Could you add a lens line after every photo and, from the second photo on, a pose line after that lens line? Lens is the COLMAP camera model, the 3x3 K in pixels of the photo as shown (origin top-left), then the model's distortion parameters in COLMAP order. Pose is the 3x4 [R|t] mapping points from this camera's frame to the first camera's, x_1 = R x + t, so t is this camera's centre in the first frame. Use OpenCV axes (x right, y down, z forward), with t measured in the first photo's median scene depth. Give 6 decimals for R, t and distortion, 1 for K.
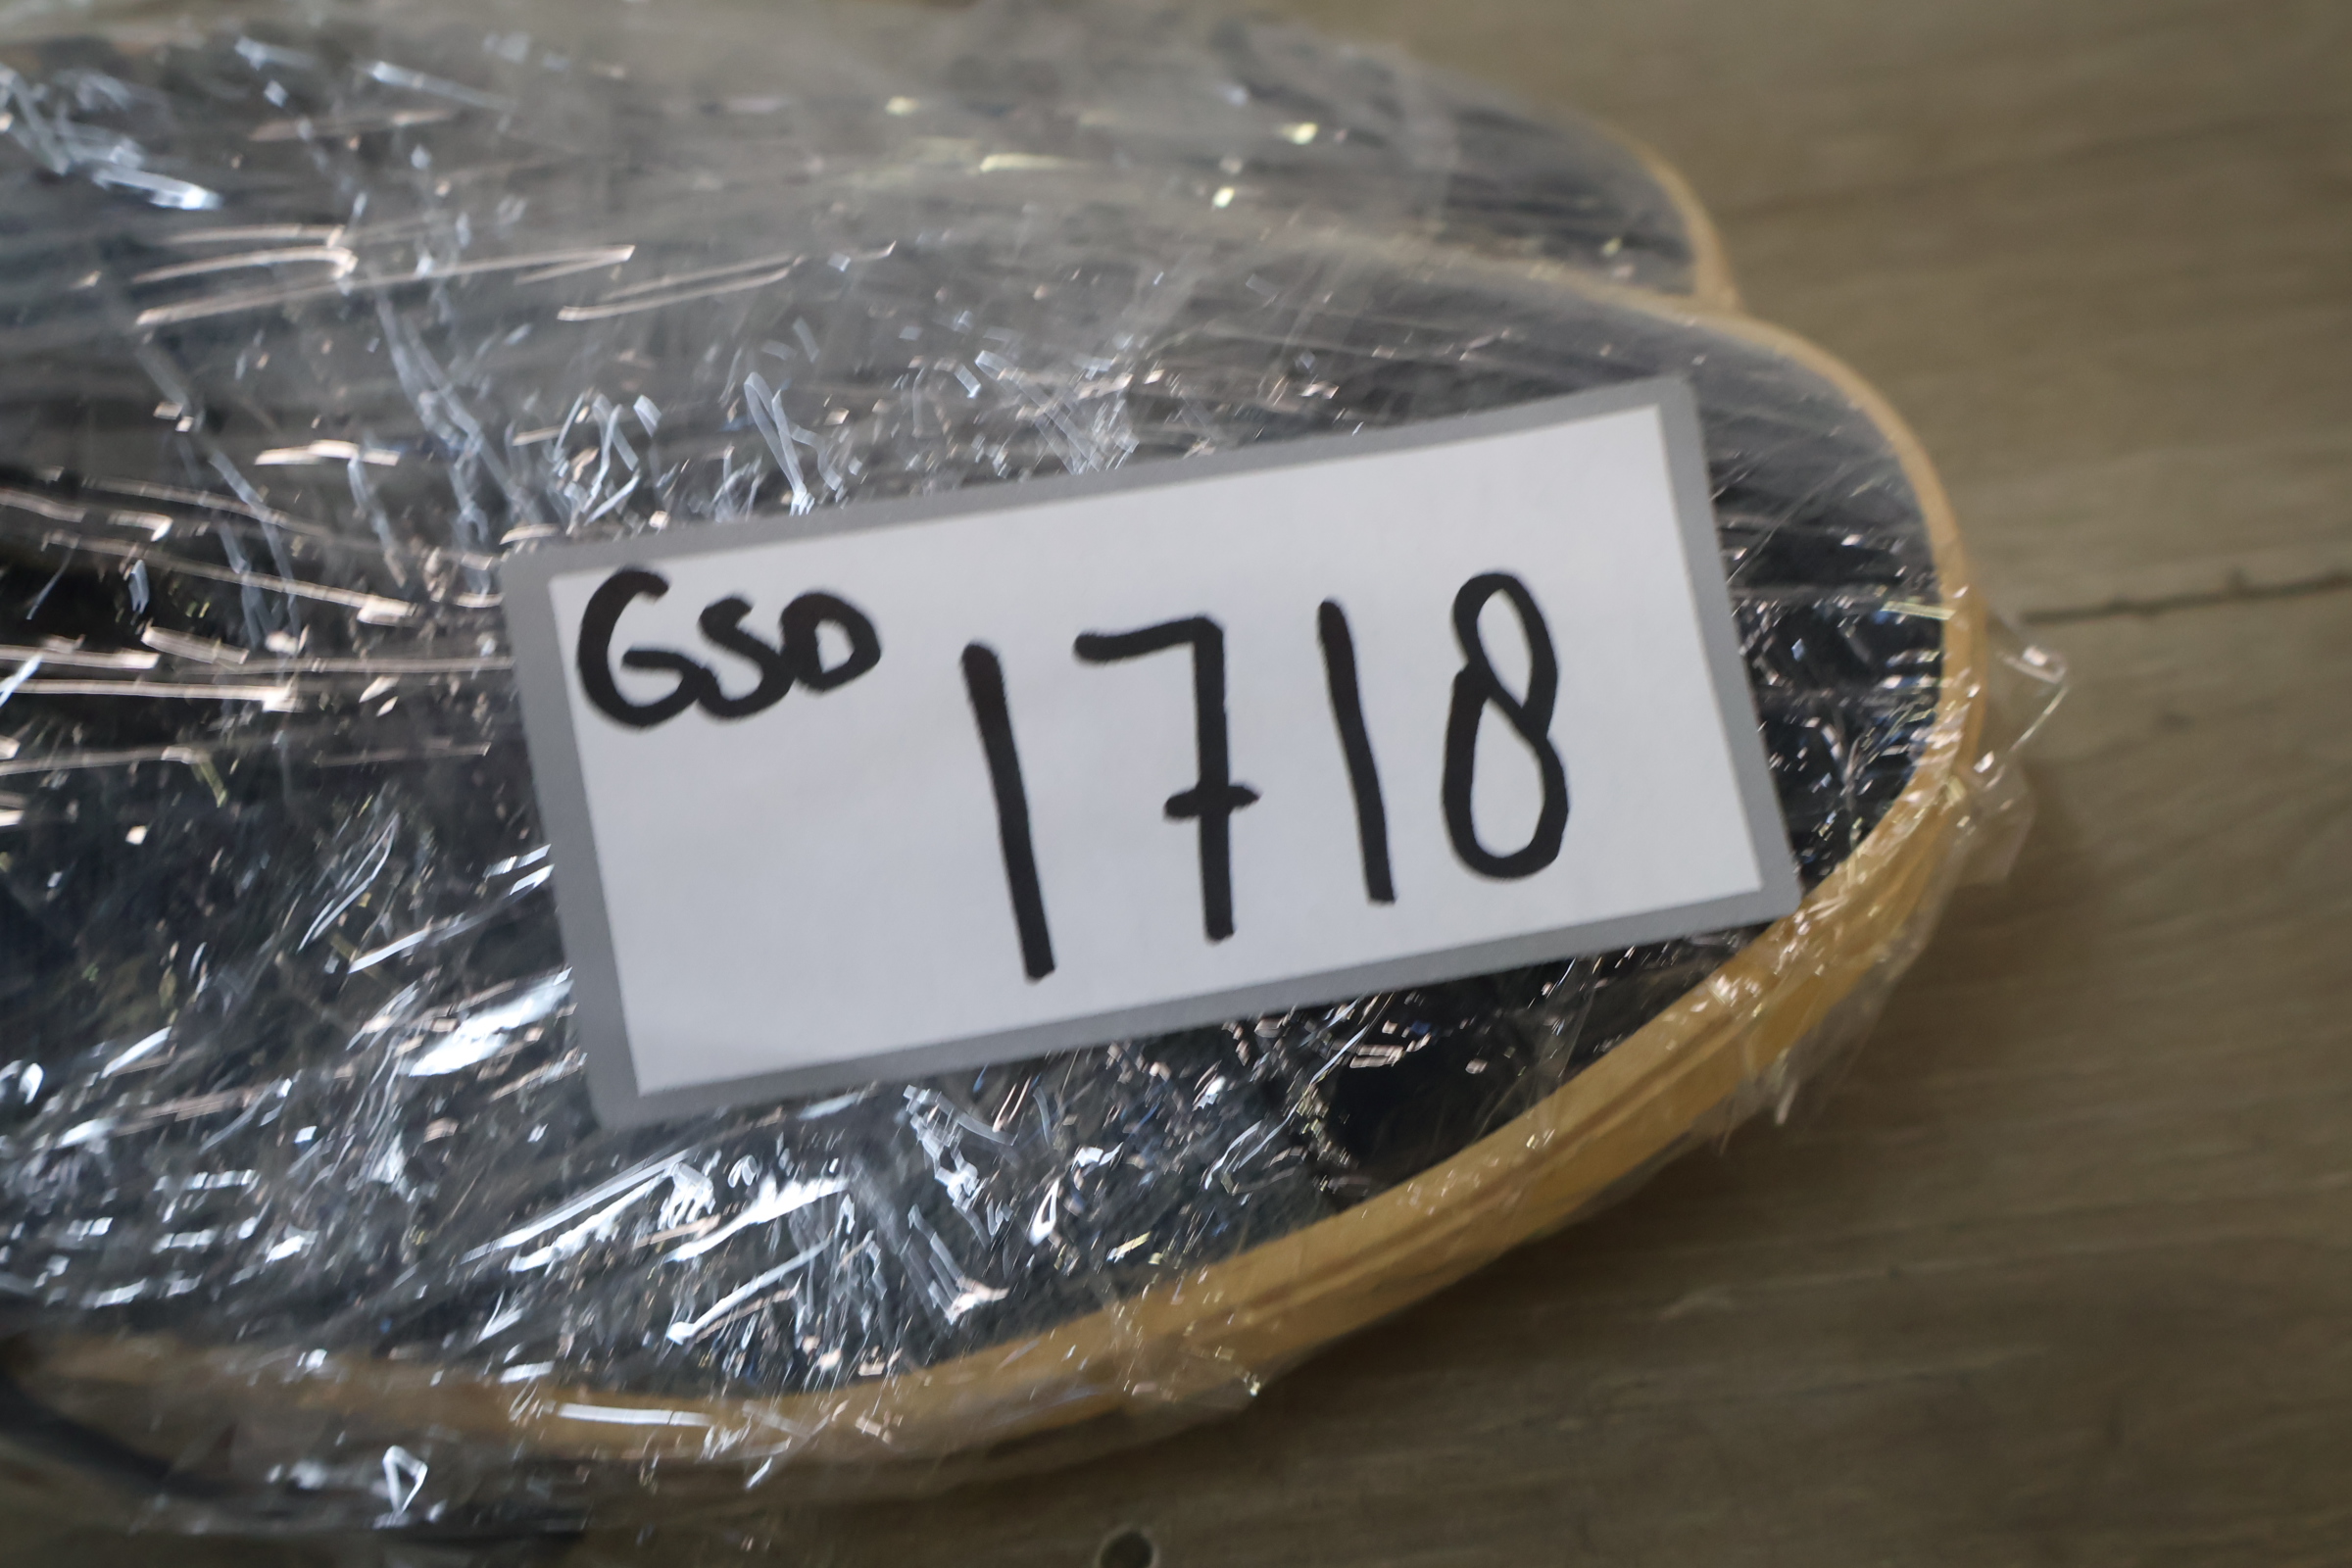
lens RADIAL K [[2495.8, 0, 1164.4], [0, 2495.8, 804.4], [0, 0, 1]] dist [0.000979, 0.000000]
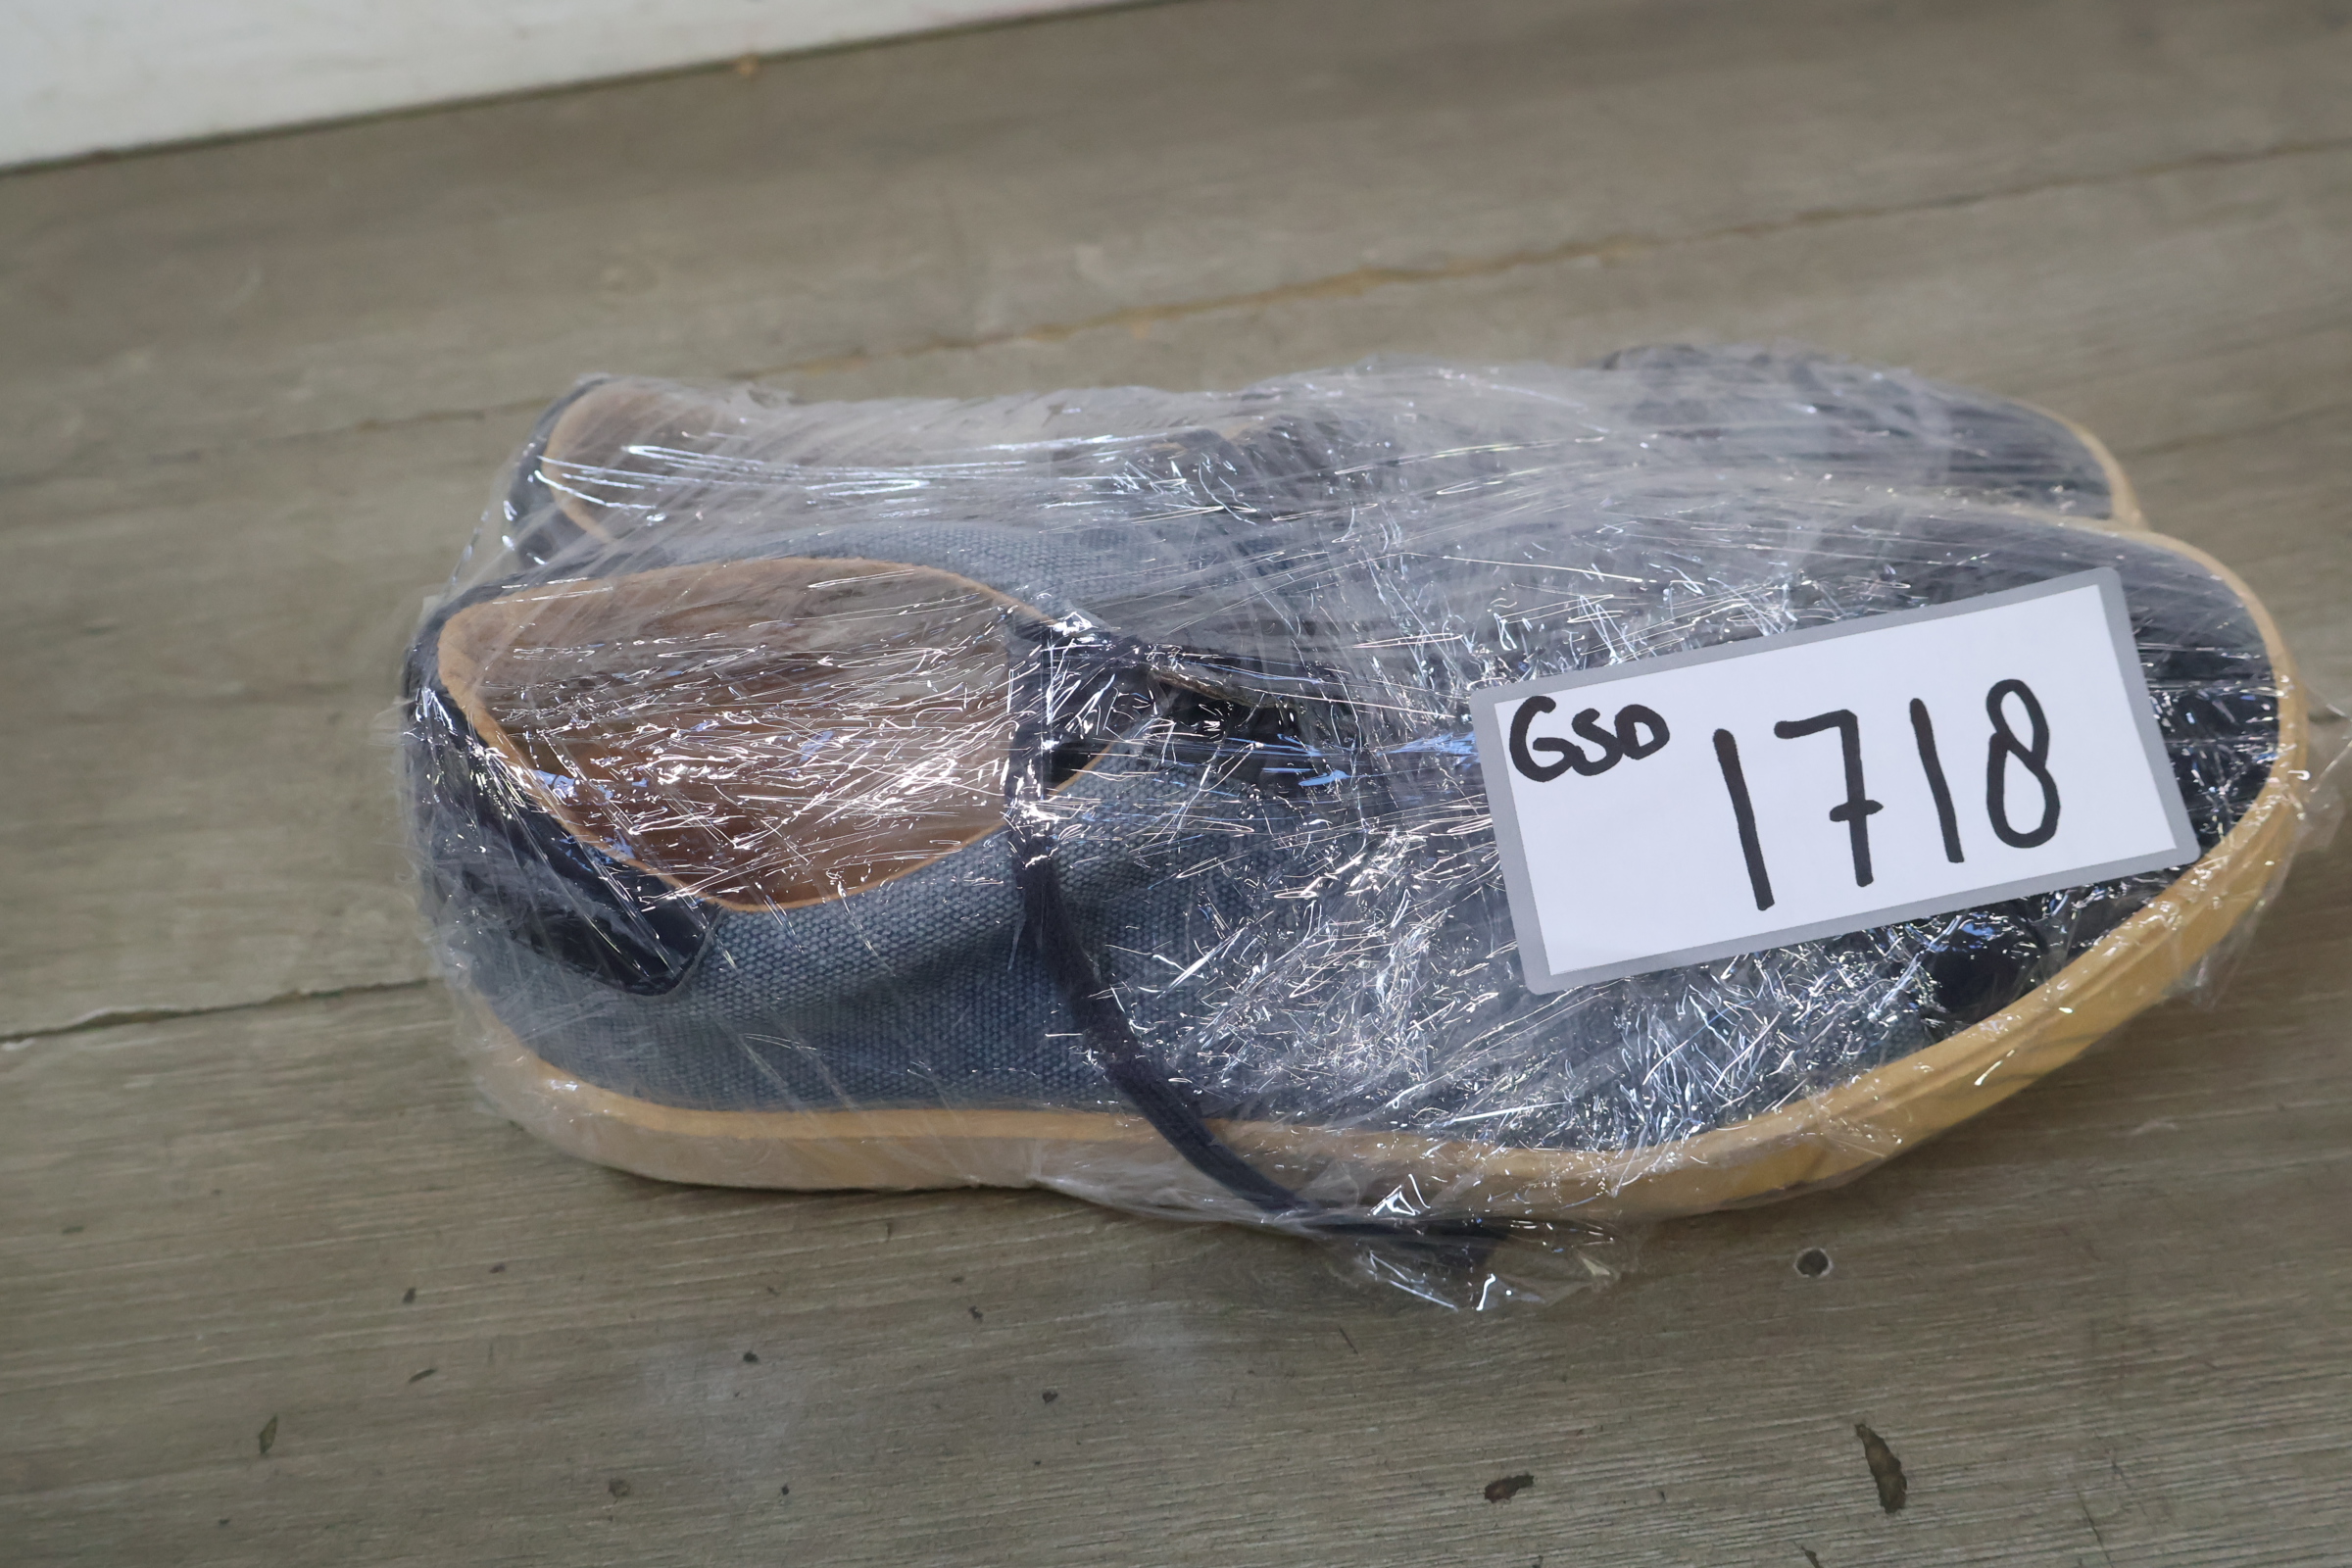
lens RADIAL K [[2495.8, 0, 1157.1], [0, 2495.8, 793.3], [0, 0, 1]] dist [0.000979, 0.000000]
pose [[0.986776, -0.038882, -0.157355, -0.184003], [0.024032, 0.995168, -0.095200, 0.137602], [0.160296, 0.090159, 0.982943, -0.815878]]
